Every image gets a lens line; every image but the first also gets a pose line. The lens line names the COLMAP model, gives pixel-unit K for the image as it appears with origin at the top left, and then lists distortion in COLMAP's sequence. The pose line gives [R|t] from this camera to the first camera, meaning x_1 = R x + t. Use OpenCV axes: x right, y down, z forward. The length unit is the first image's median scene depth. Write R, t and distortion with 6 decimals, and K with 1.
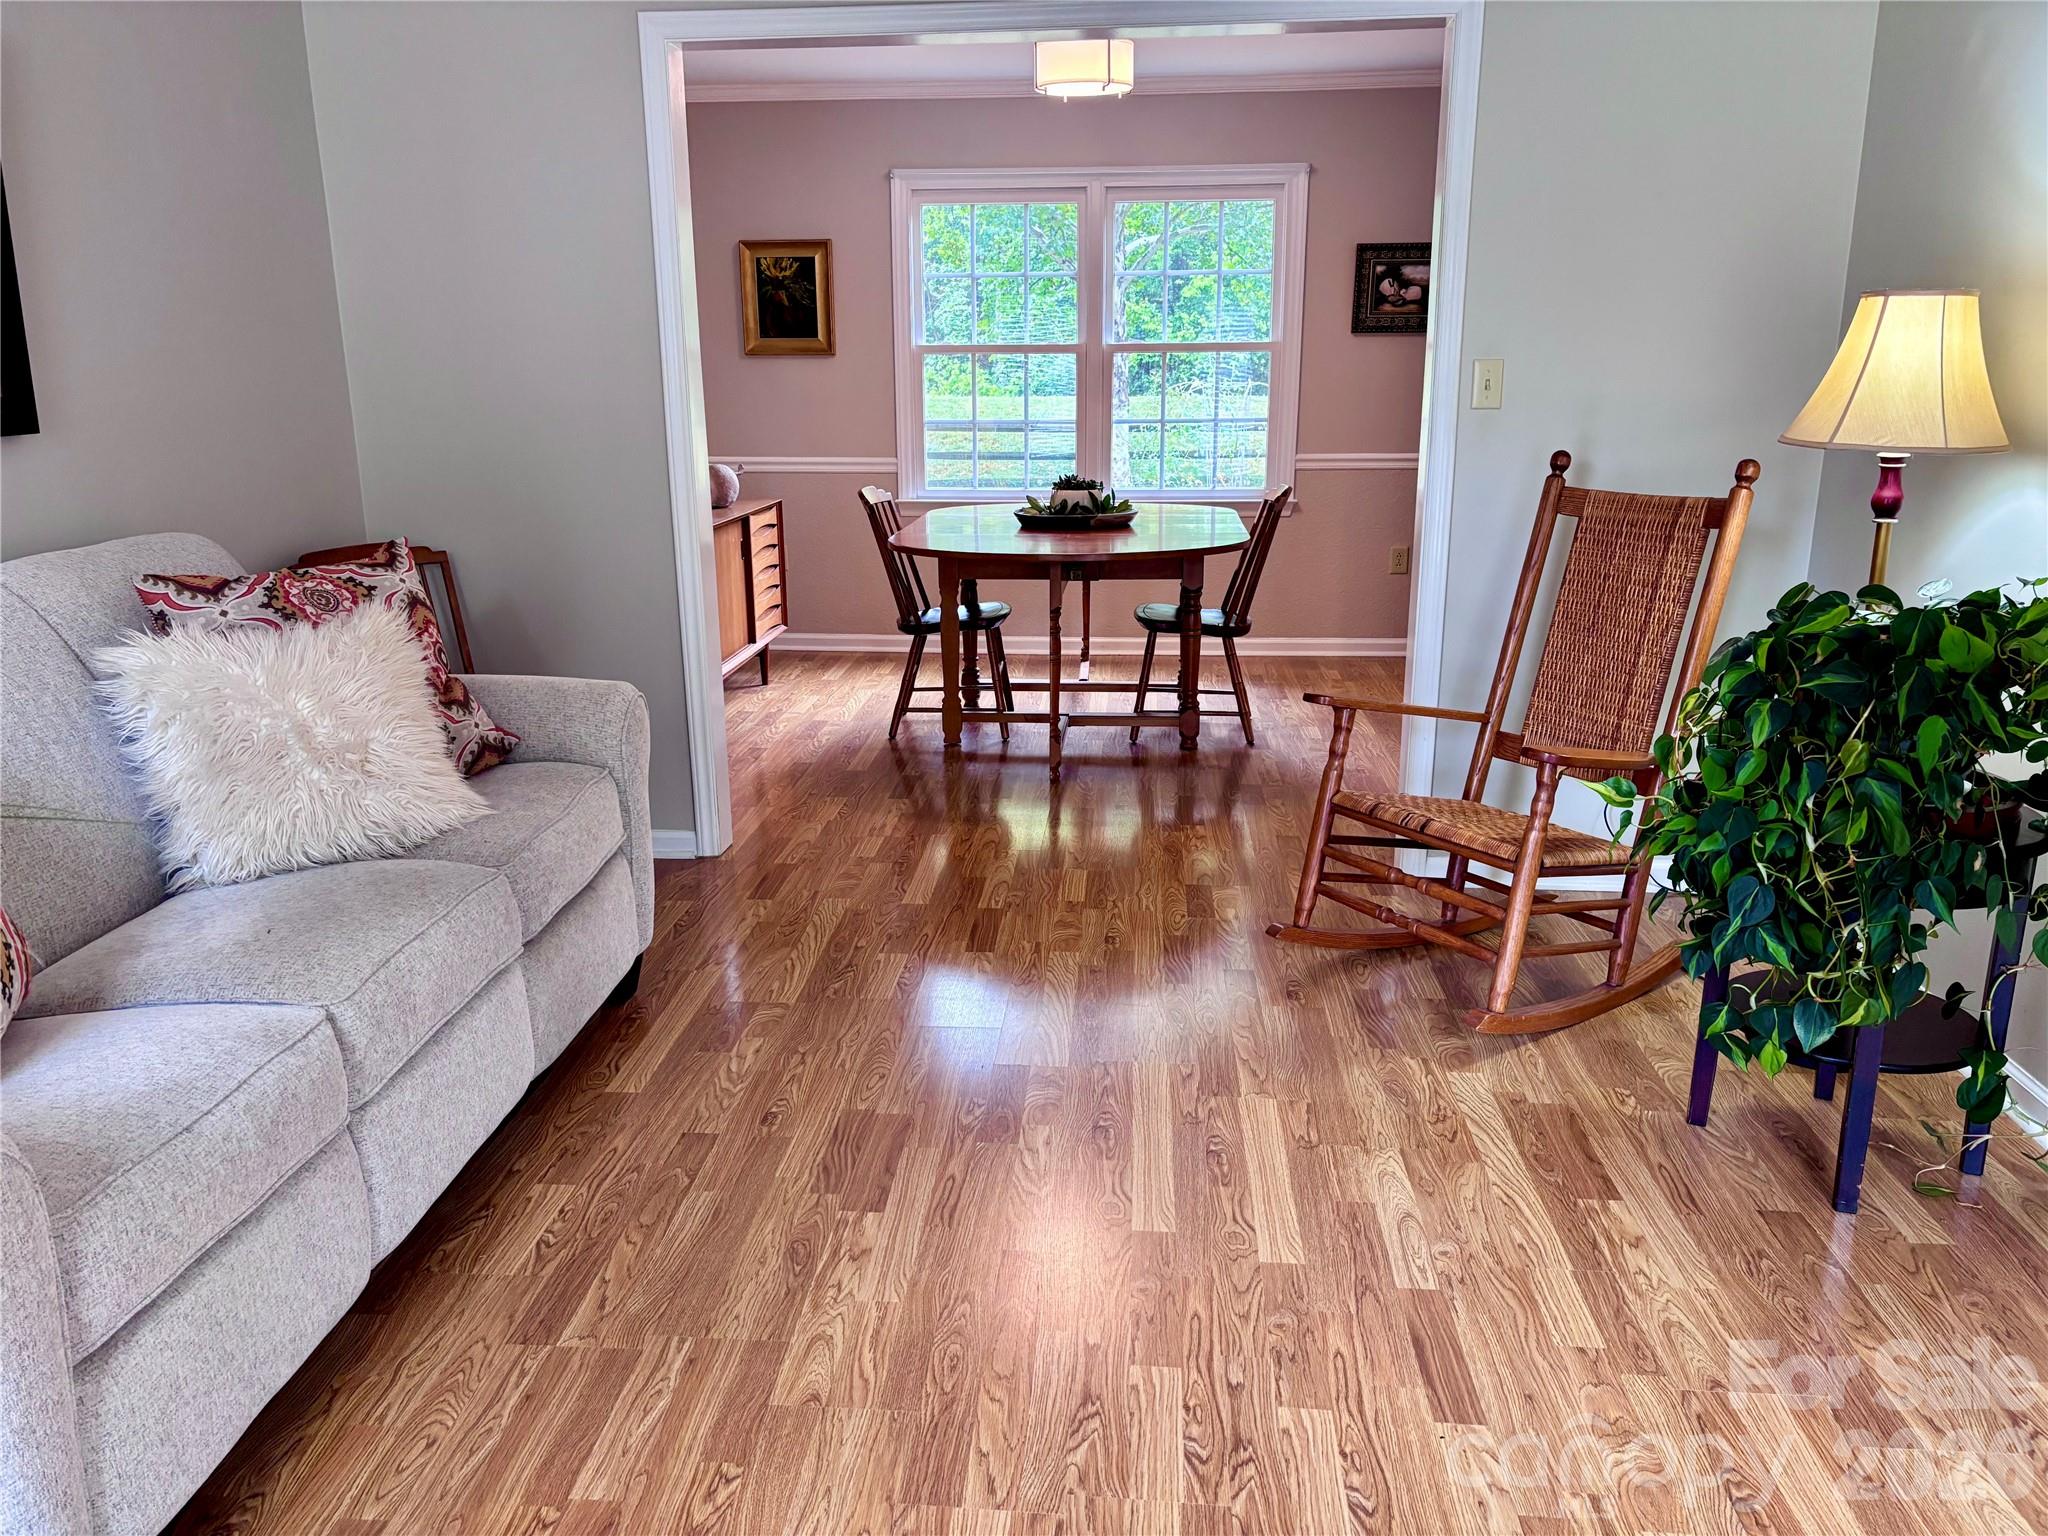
lens RADIAL K [[1543.3, 0, 1016.2], [0, 1543.3, 756.9], [0, 0, 1]] dist [0.050028, -0.045284]
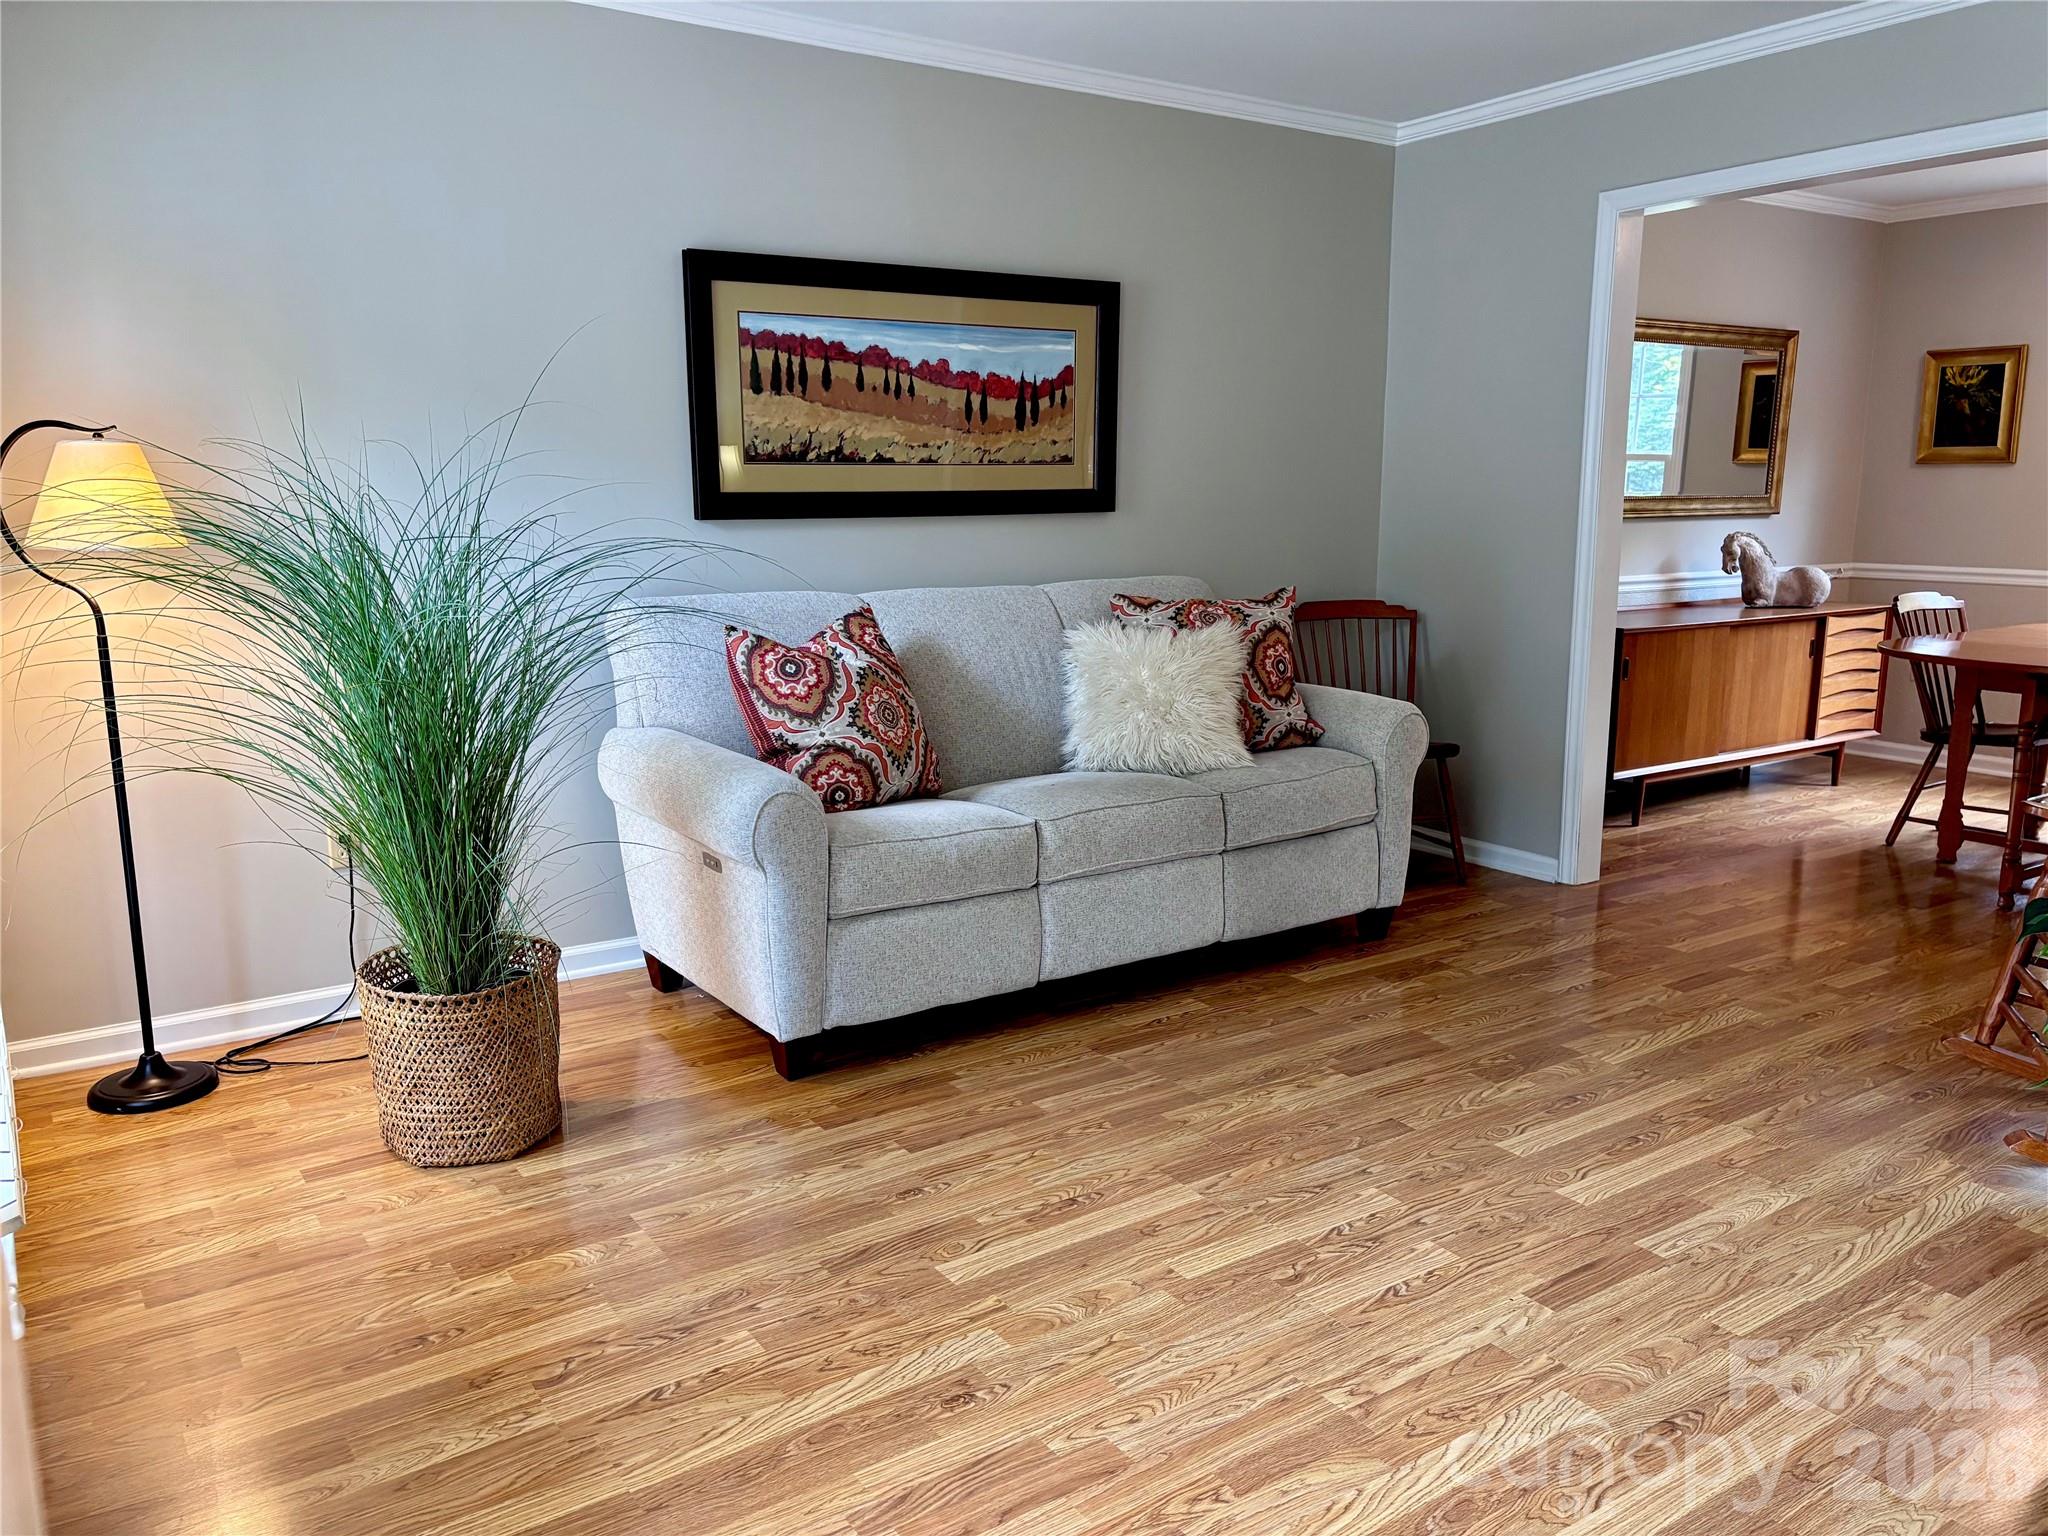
lens RADIAL K [[1567.6, 0, 1024.0], [0, 1567.6, 768.0], [0, 0, 1]] dist [0.124898, -0.219971]
pose [[0.620420, 0.142795, -0.771161, 0.559830], [-0.196316, 0.980257, 0.023571, 0.037144], [0.759302, 0.136768, 0.636204, -0.101335]]
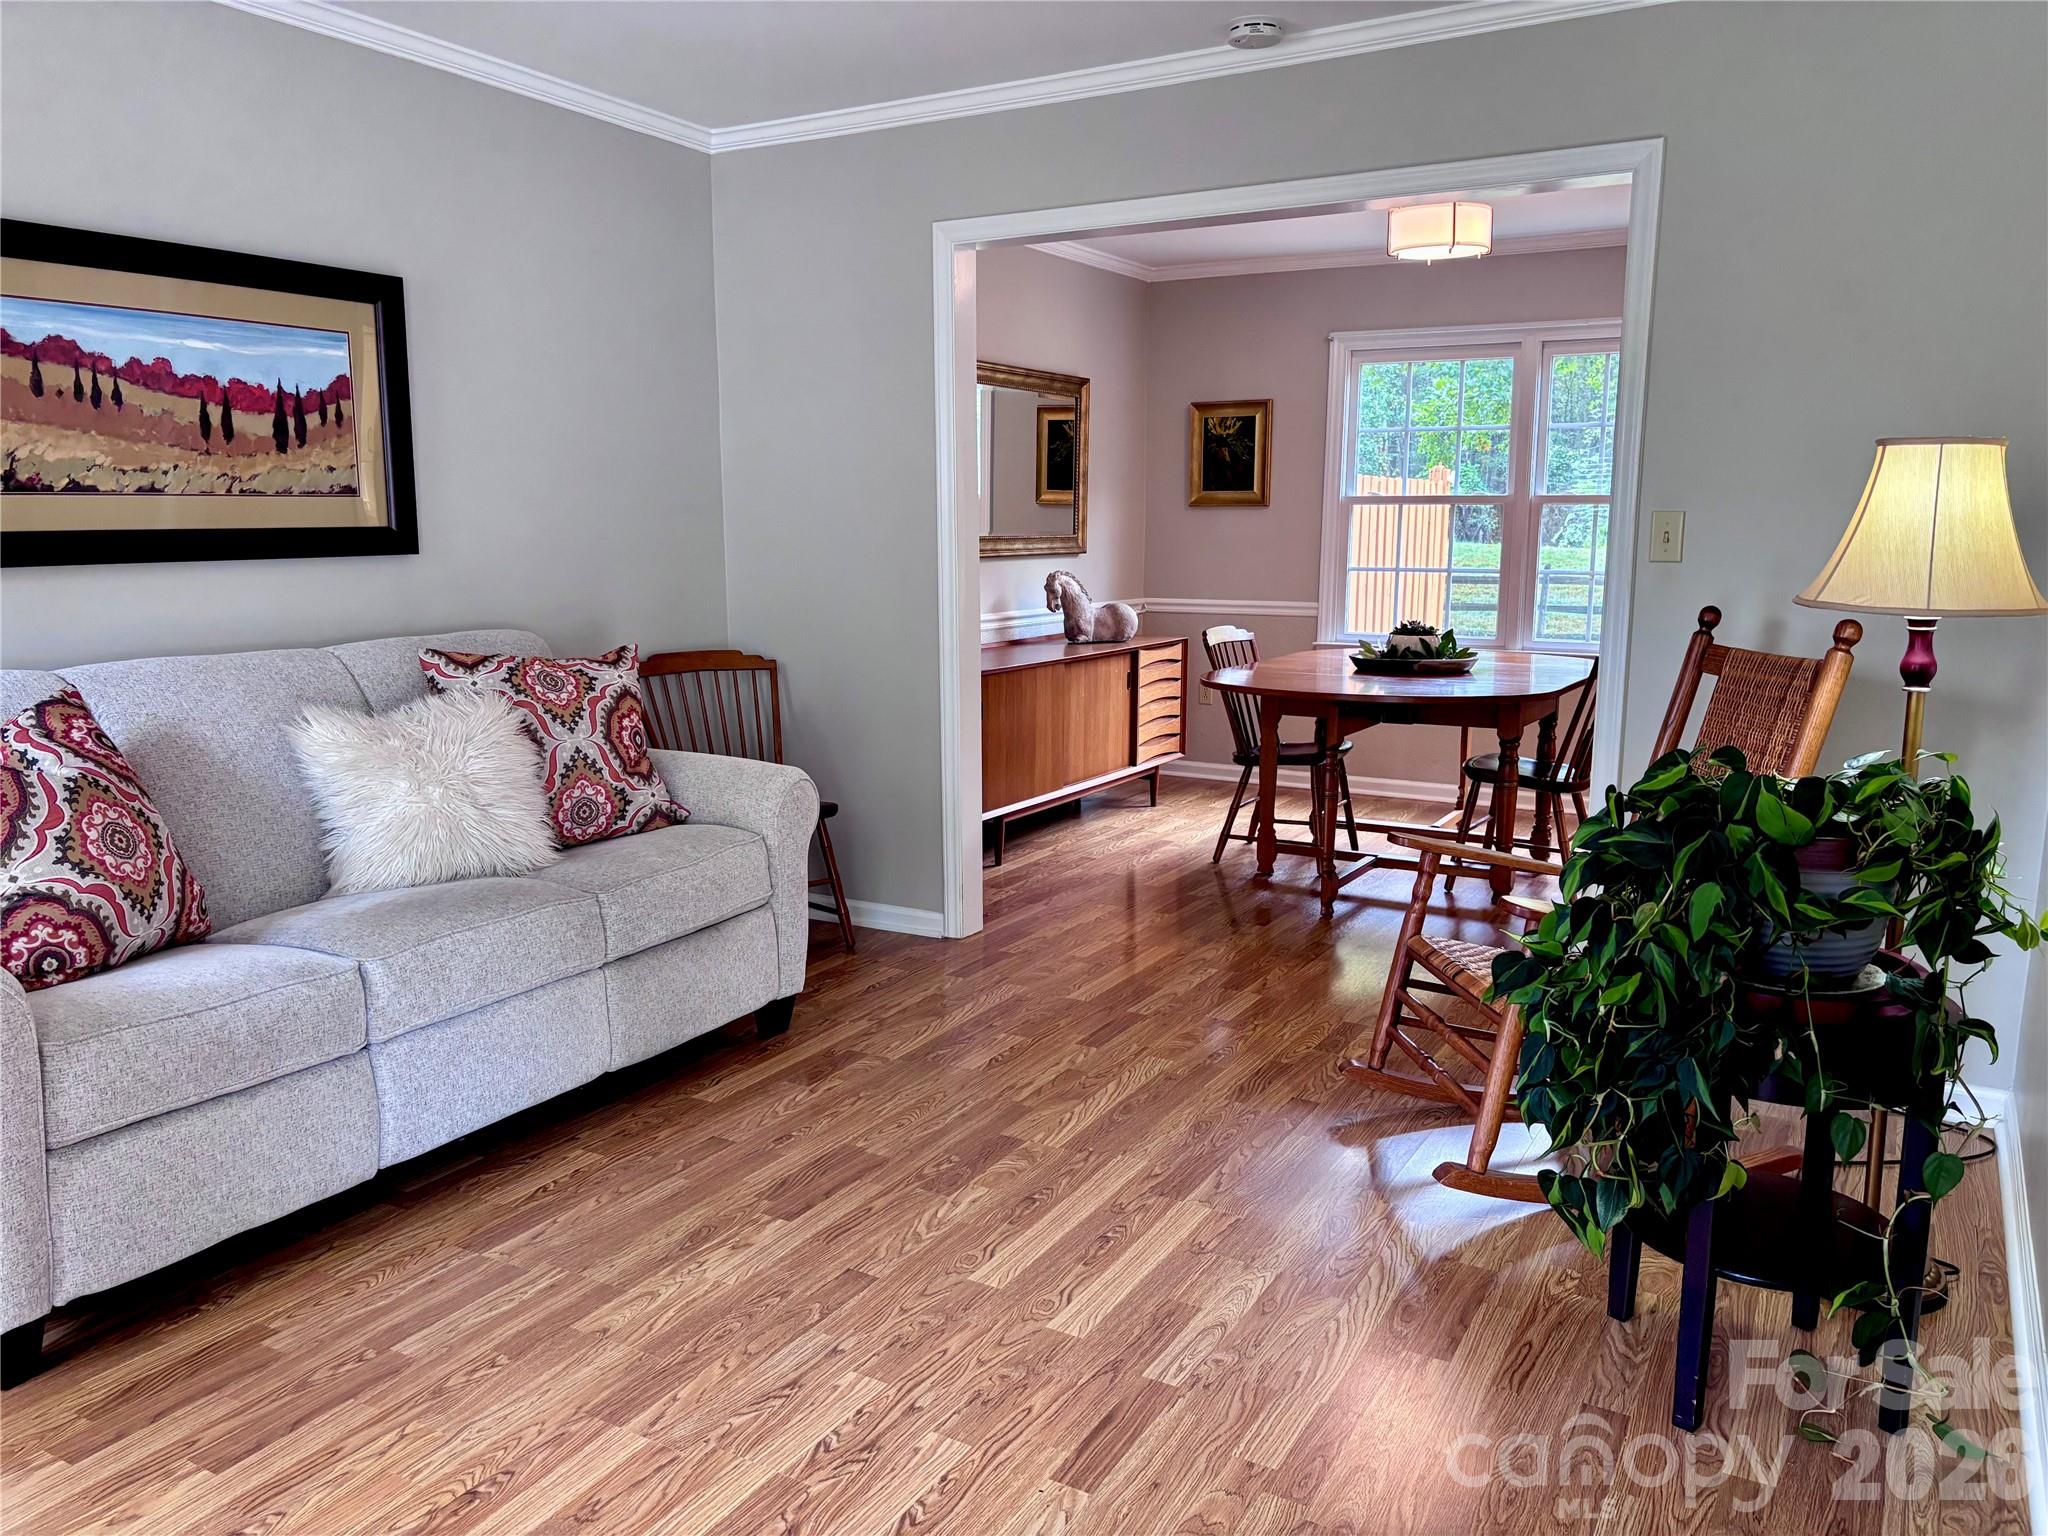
lens RADIAL K [[1546.3, 0, 1062.1], [0, 1546.3, 780.1], [0, 0, 1]] dist [0.042644, -0.043708]
pose [[0.909621, 0.078958, -0.407867, 0.400158], [-0.111450, 0.992163, -0.056485, 0.005607], [0.400211, 0.096836, 0.911292, -0.010997]]
